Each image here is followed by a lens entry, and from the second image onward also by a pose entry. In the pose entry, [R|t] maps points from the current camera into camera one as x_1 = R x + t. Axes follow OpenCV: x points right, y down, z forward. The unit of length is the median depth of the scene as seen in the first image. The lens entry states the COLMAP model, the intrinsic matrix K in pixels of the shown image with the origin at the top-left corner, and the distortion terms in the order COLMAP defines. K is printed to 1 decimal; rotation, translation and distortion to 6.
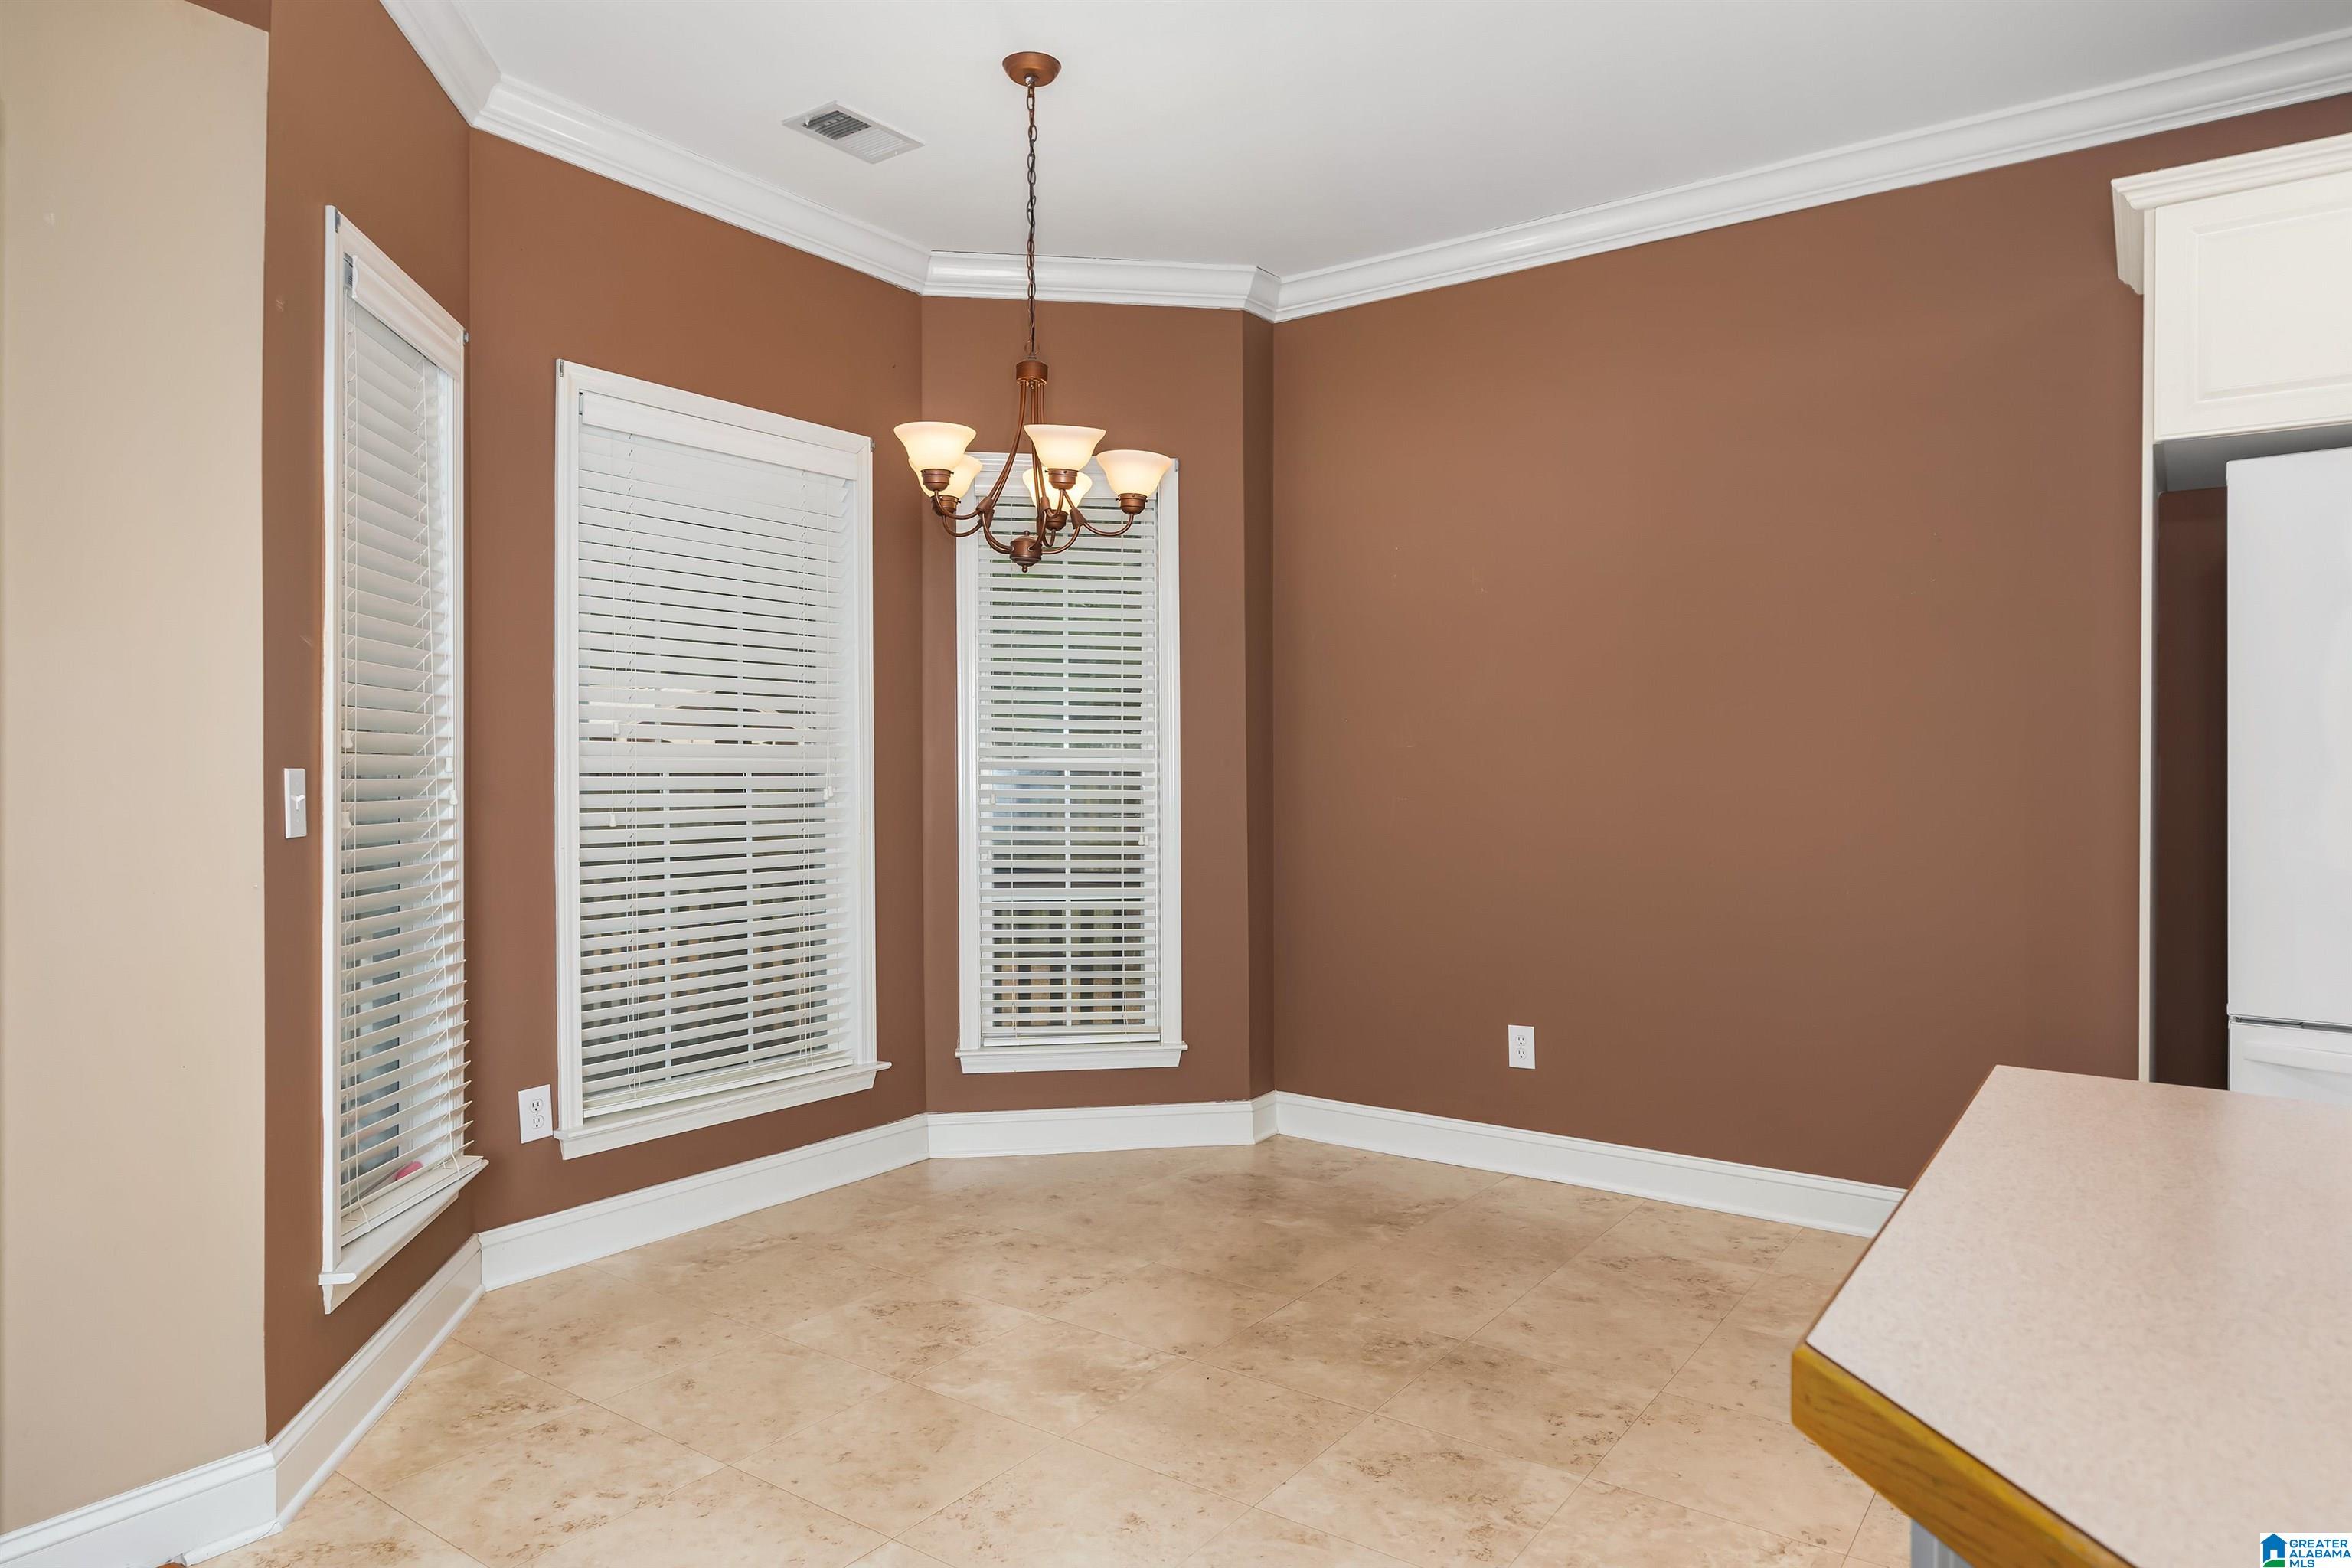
lens RADIAL K [[1421.5, 0, 1181.4], [0, 1421.5, 777.4], [0, 0, 1]] dist [-0.003389, 0.000643]
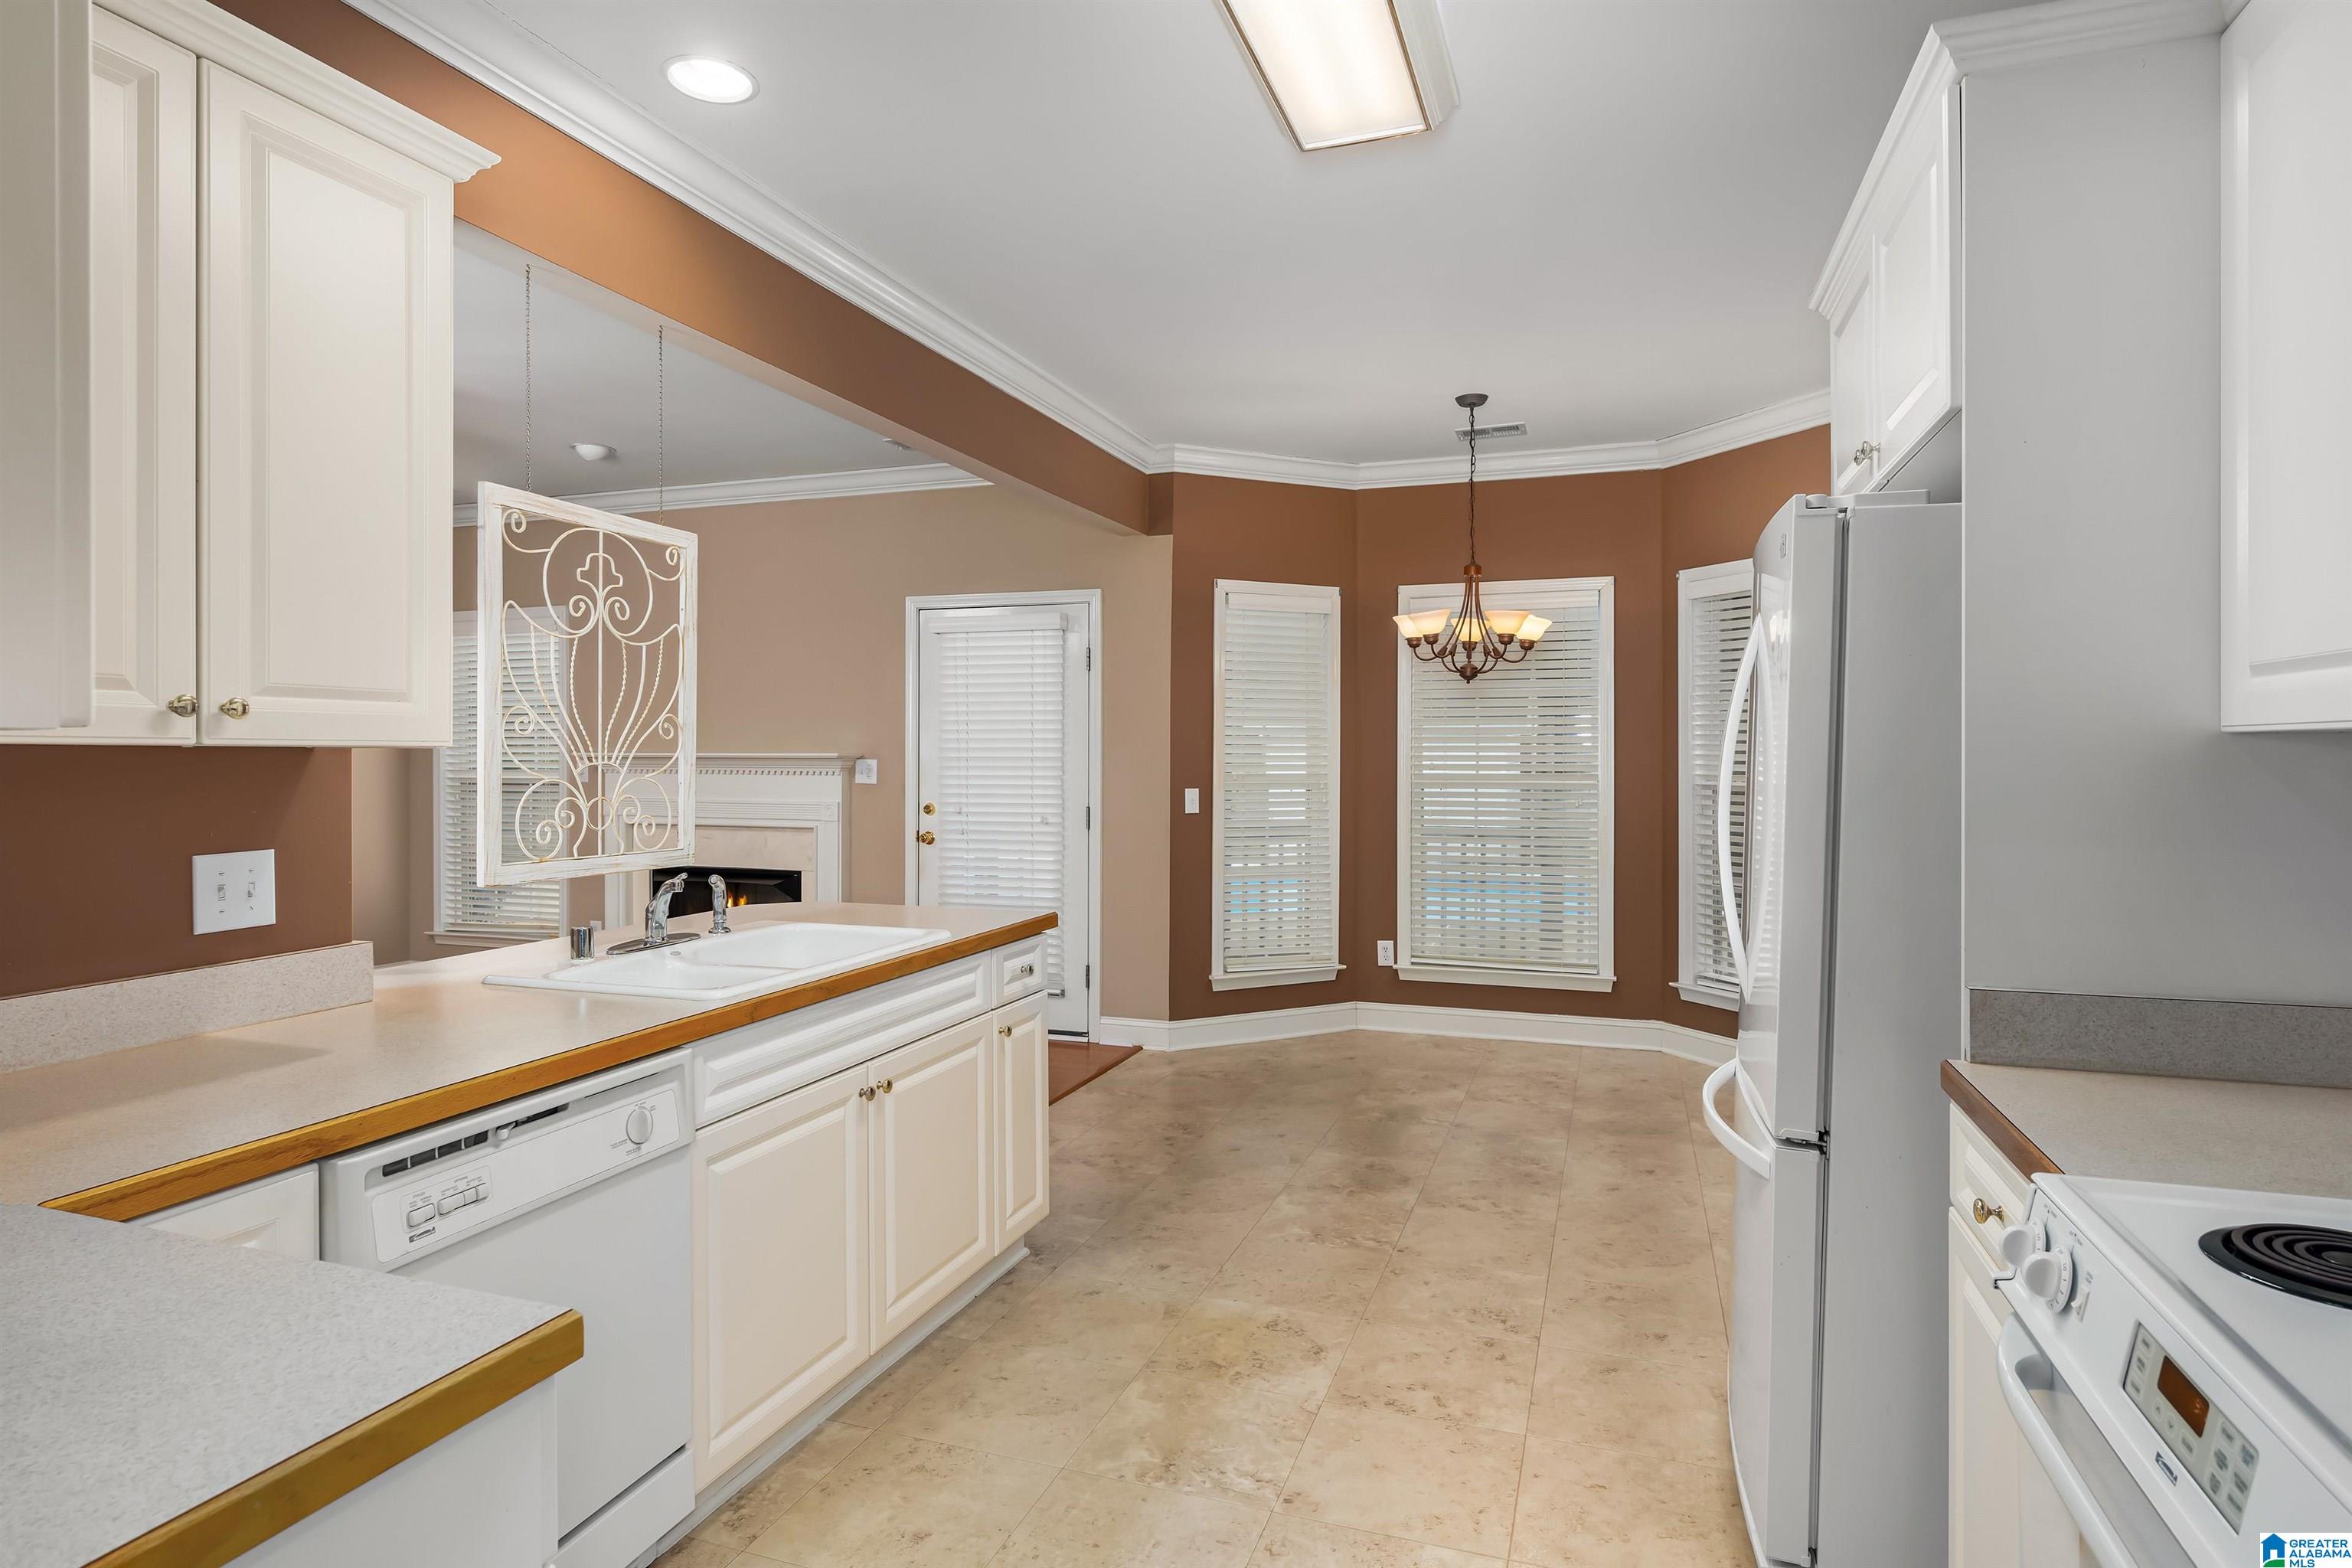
lens RADIAL K [[1270.5, 0, 1181.6], [0, 1270.5, 758.4], [0, 0, 1]] dist [-0.011182, -0.000253]
pose [[0.279268, 0.001996, -0.960211, 1.096710], [-0.003250, 0.999994, 0.001134, -0.042596], [0.960208, 0.002804, 0.279273, 0.173684]]
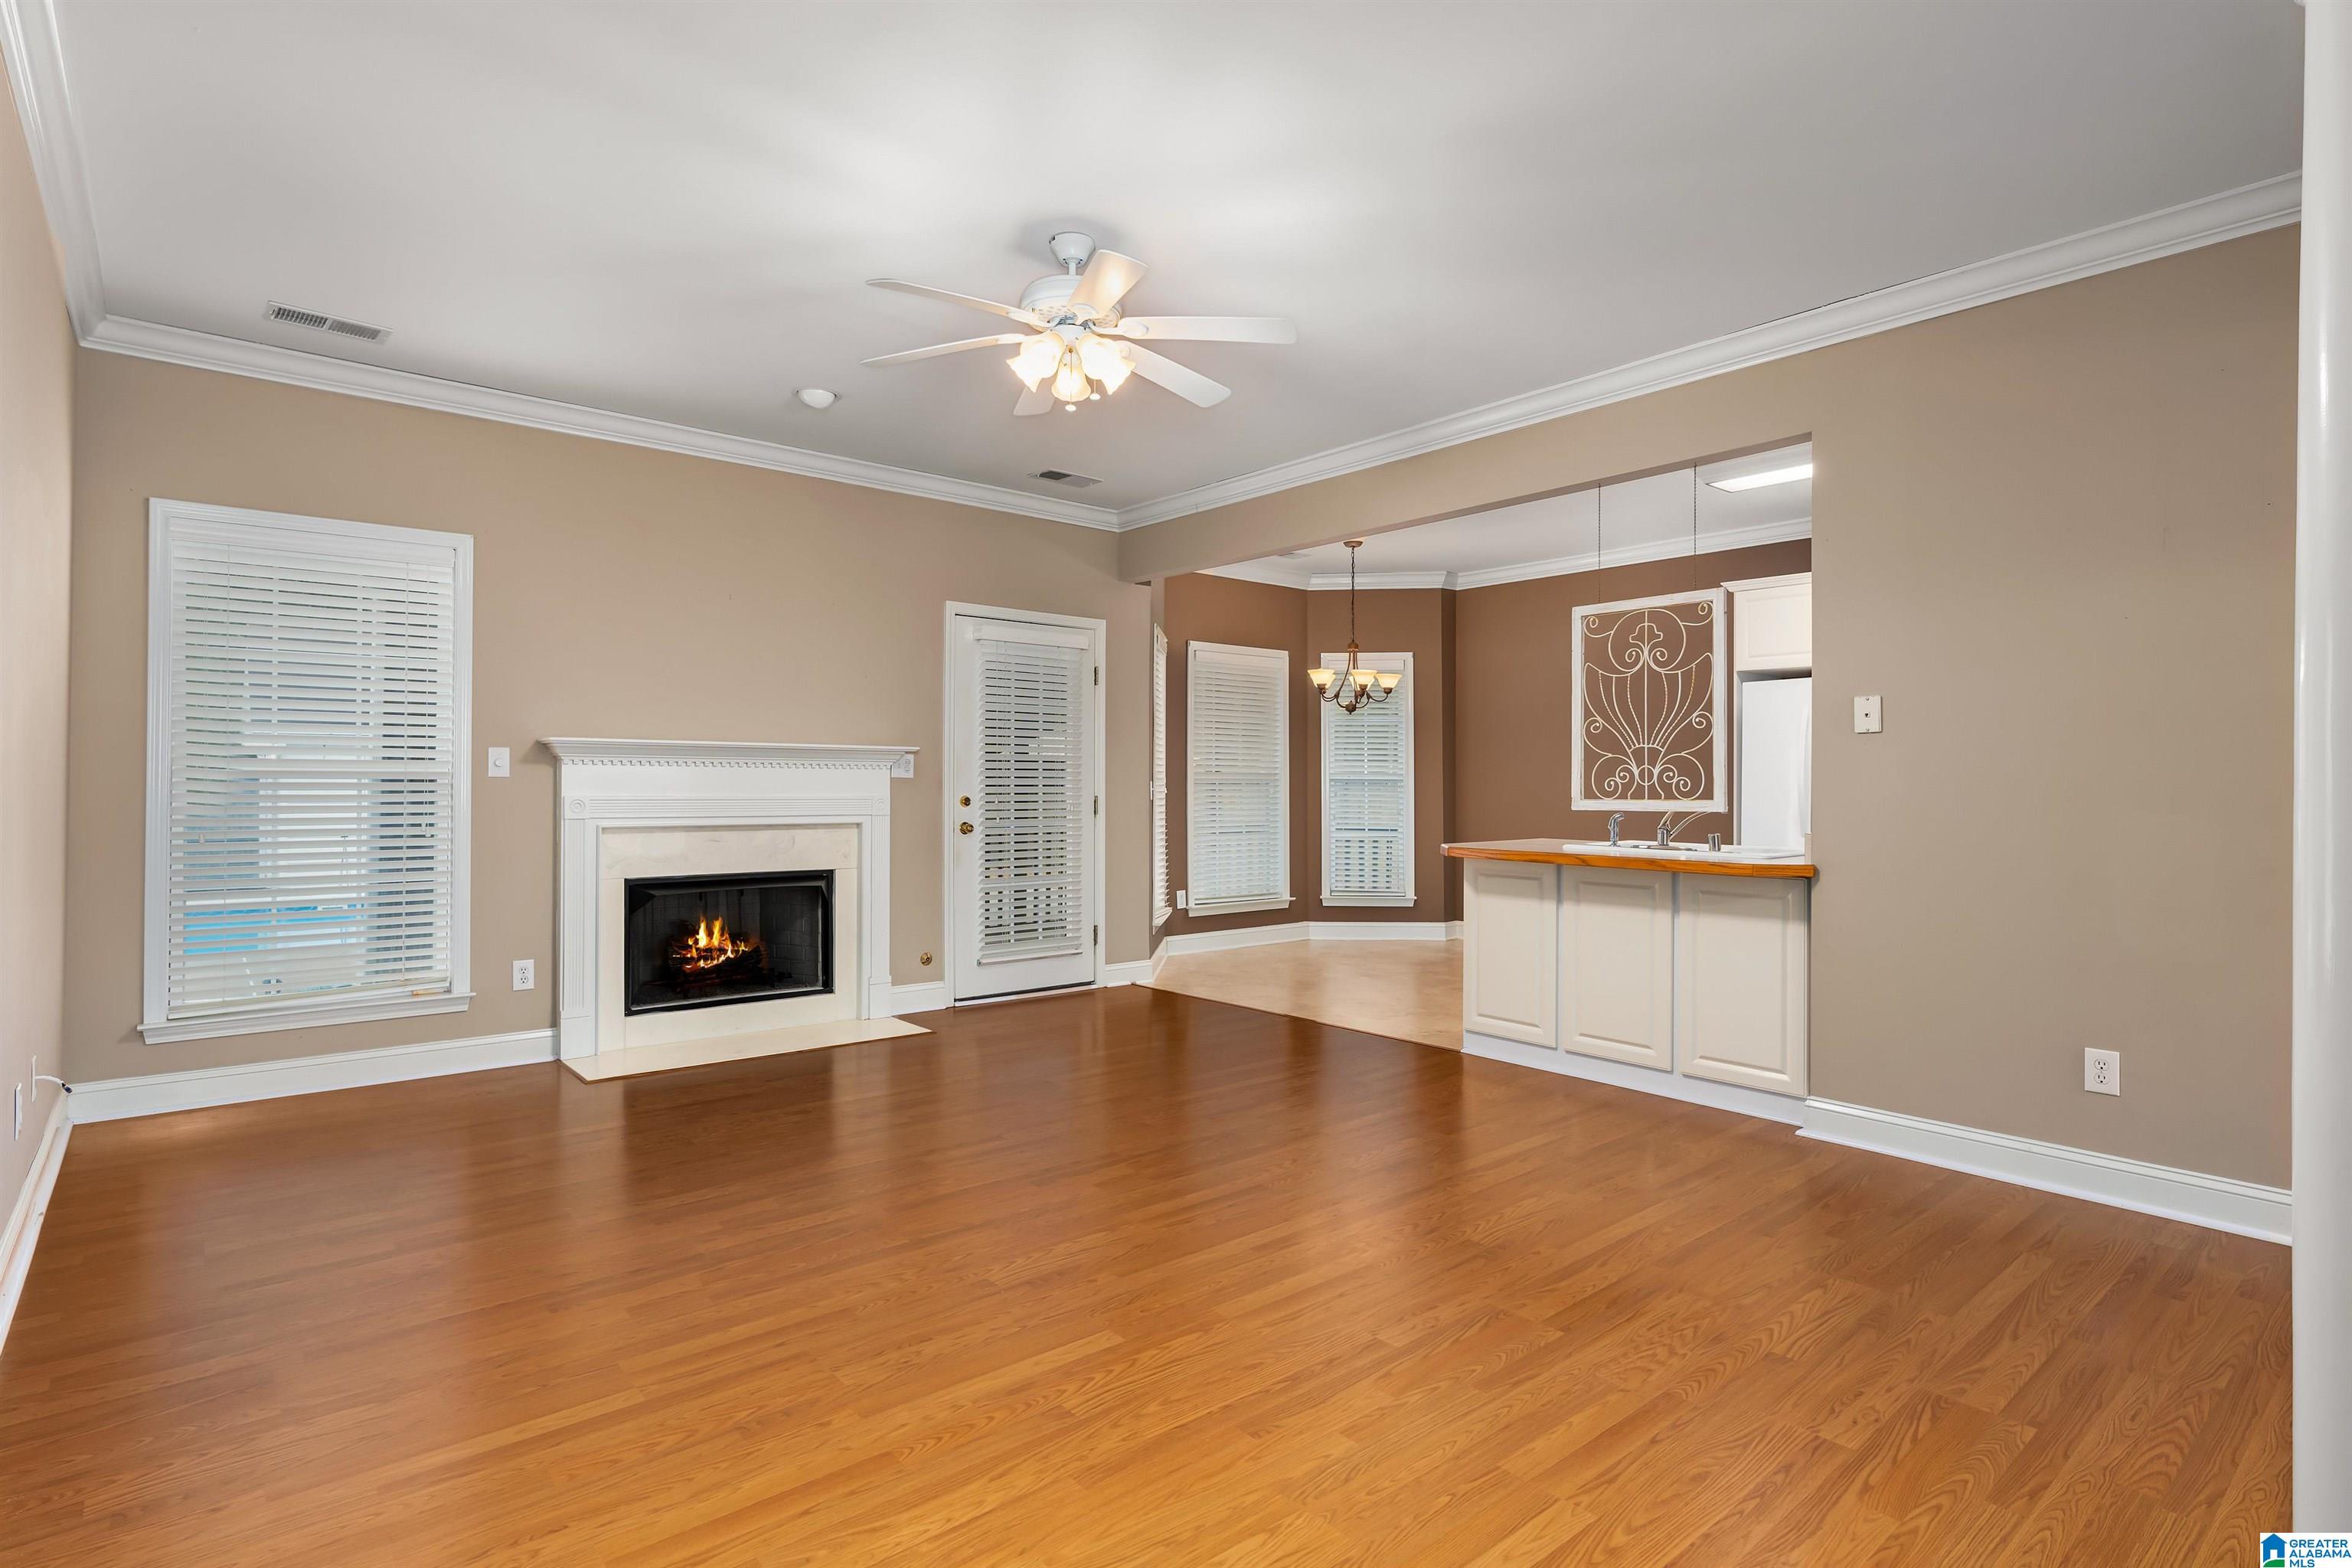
lens RADIAL K [[1185.6, 0, 1209.5], [0, 1185.6, 785.2], [0, 0, 1]] dist [-0.002249, 0.002155]
pose [[0.975392, 0.001692, -0.220472, 0.122391], [-0.002393, 0.999993, -0.002915, 0.007703], [0.220466, 0.003370, 0.975389, -1.215446]]
